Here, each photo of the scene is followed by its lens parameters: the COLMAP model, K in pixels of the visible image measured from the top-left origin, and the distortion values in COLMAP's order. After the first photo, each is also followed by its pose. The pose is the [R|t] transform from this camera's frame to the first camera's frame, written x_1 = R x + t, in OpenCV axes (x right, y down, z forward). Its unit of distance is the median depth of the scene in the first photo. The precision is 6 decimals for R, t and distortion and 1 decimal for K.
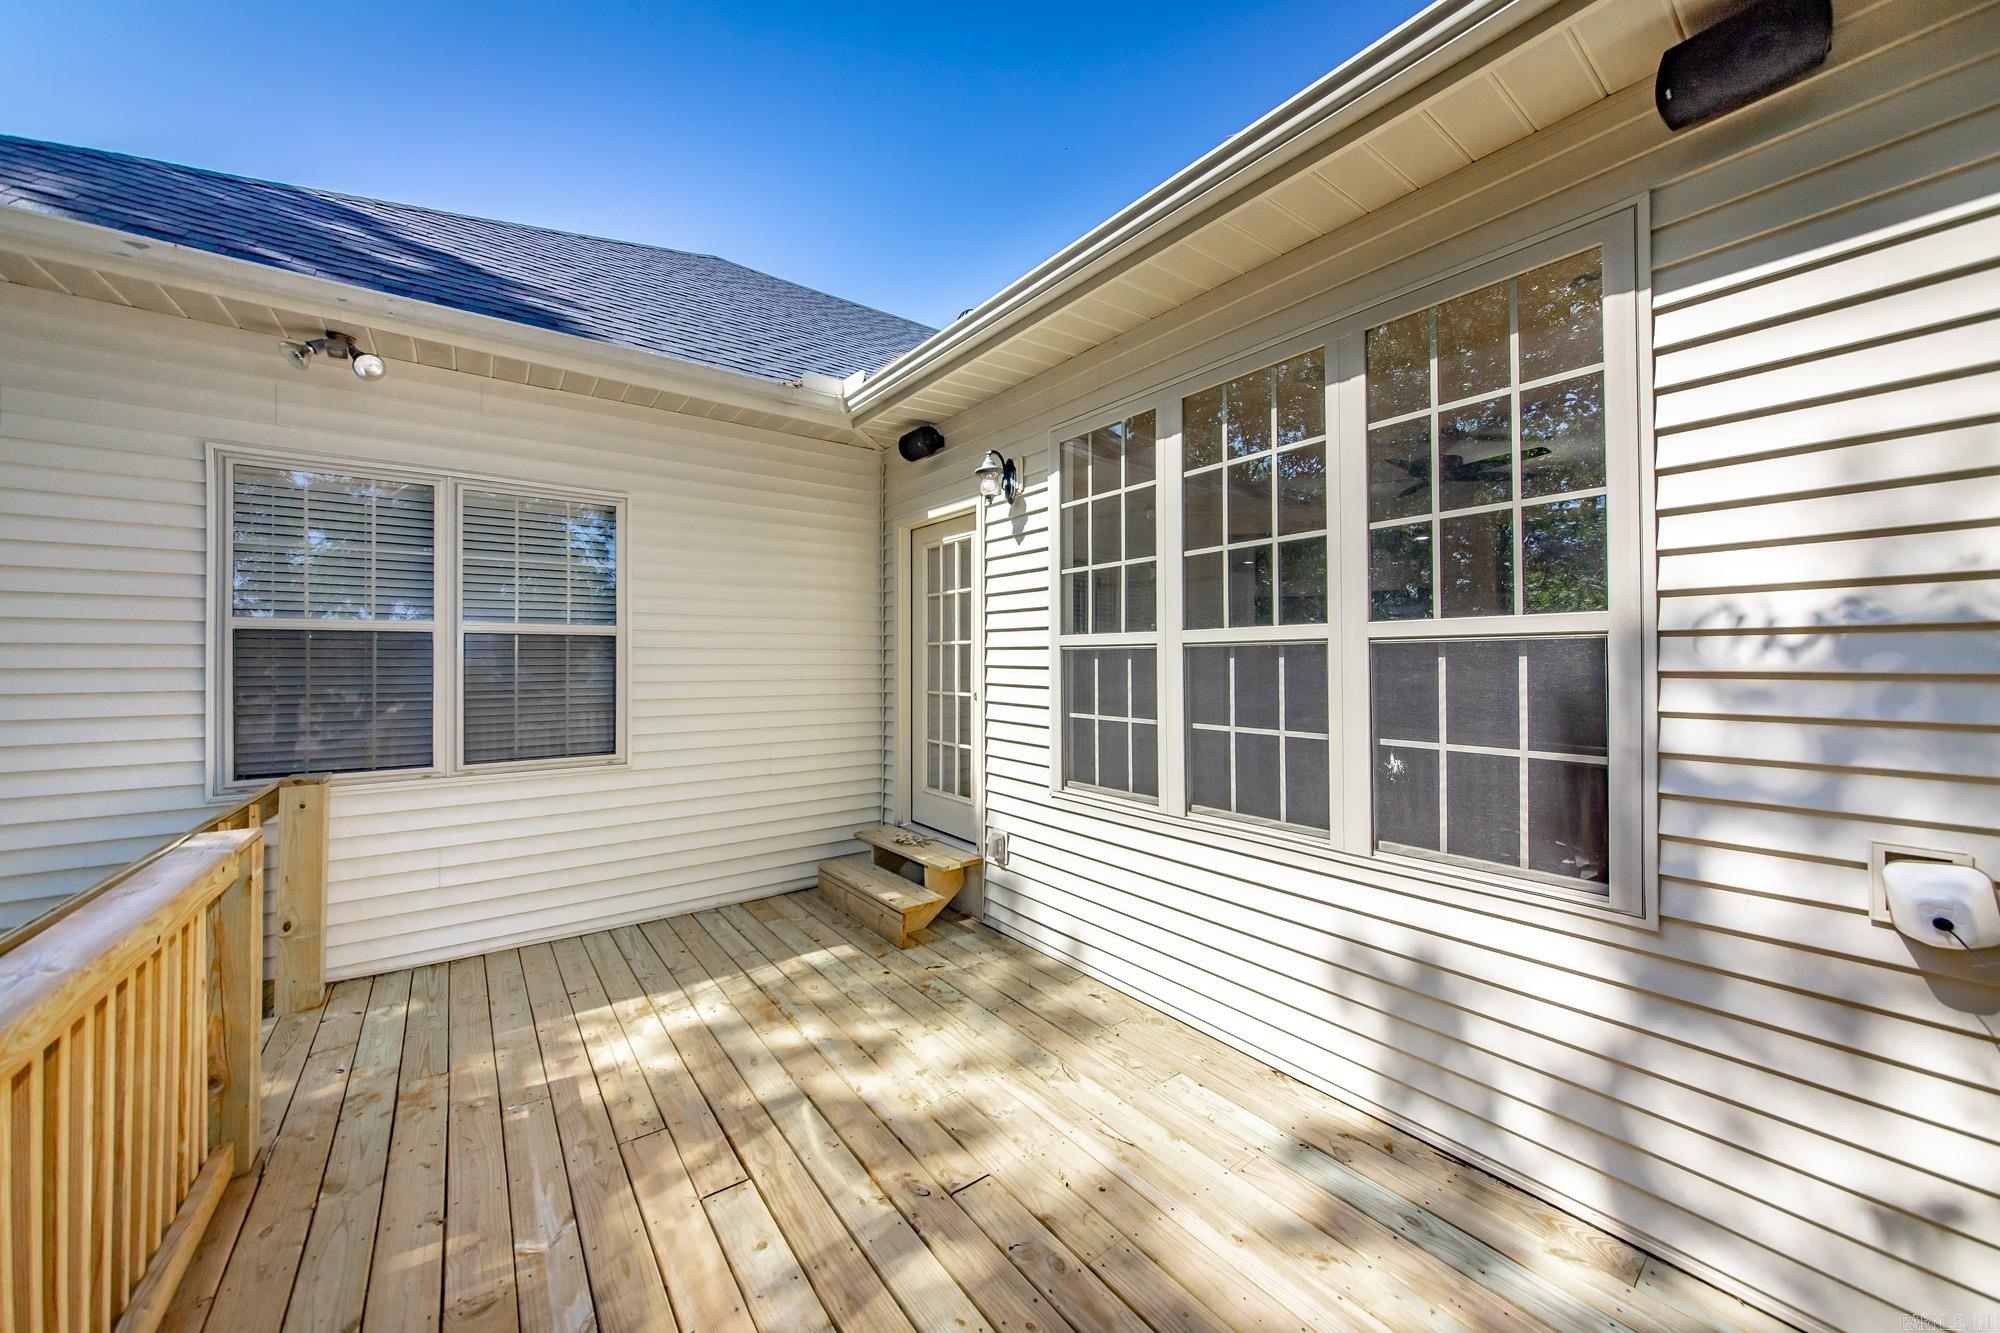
lens RADIAL K [[722.8, 0, 994.4], [0, 722.8, 669.7], [0, 0, 1]] dist [-0.001756, -0.000066]
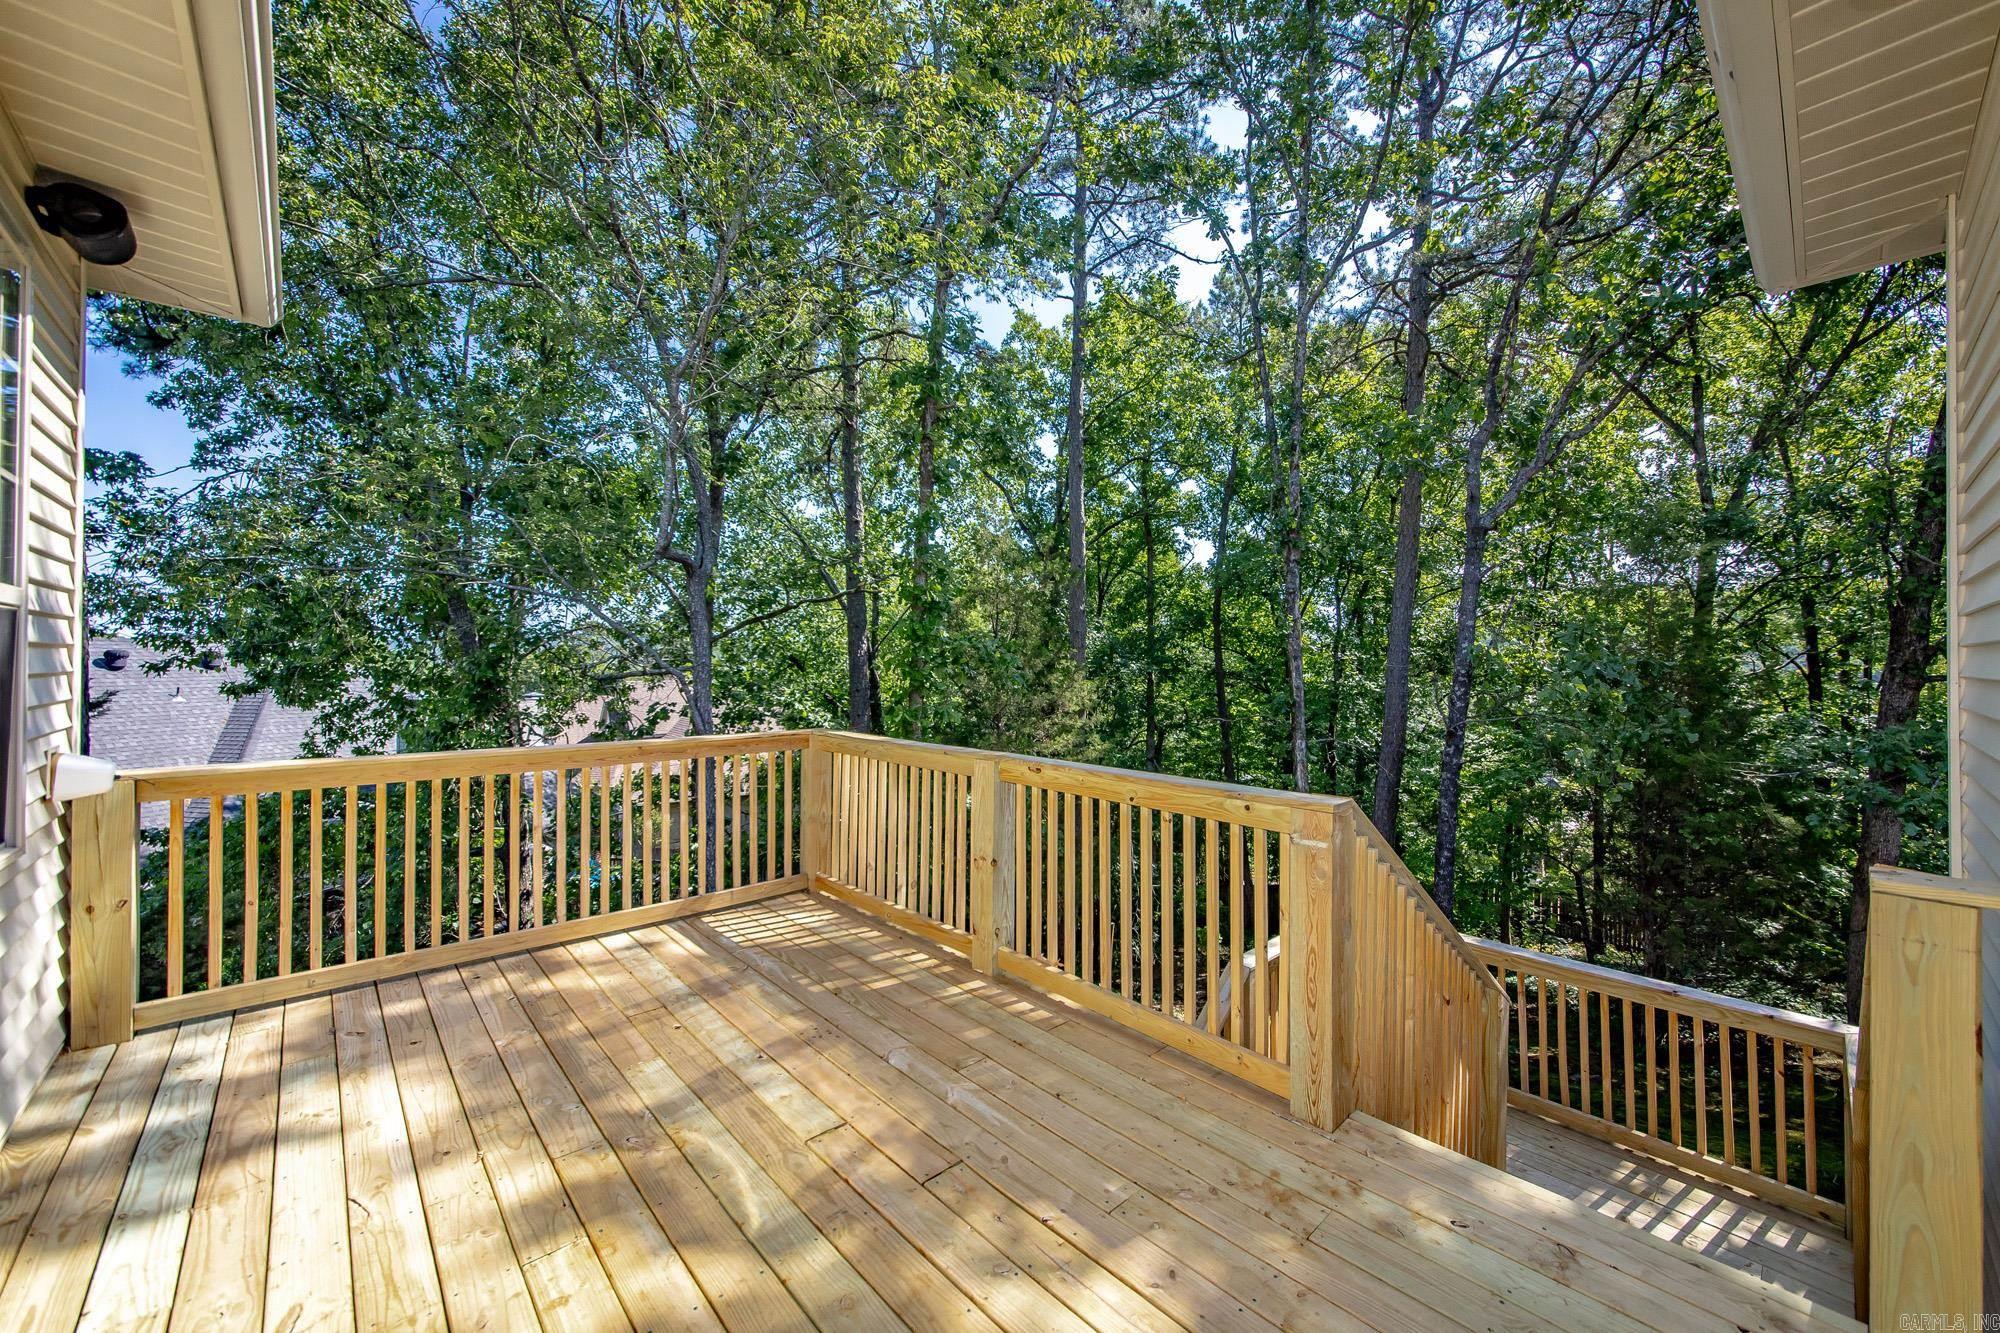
lens RADIAL K [[755.8, 0, 1010.4], [0, 755.8, 658.6], [0, 0, 1]] dist [-0.001809, -0.000107]
pose [[-0.994042, -0.010557, -0.108481, -0.491154], [-0.008632, 0.999797, -0.018198, 0.035044], [0.108651, -0.017153, -0.993932, 2.069486]]
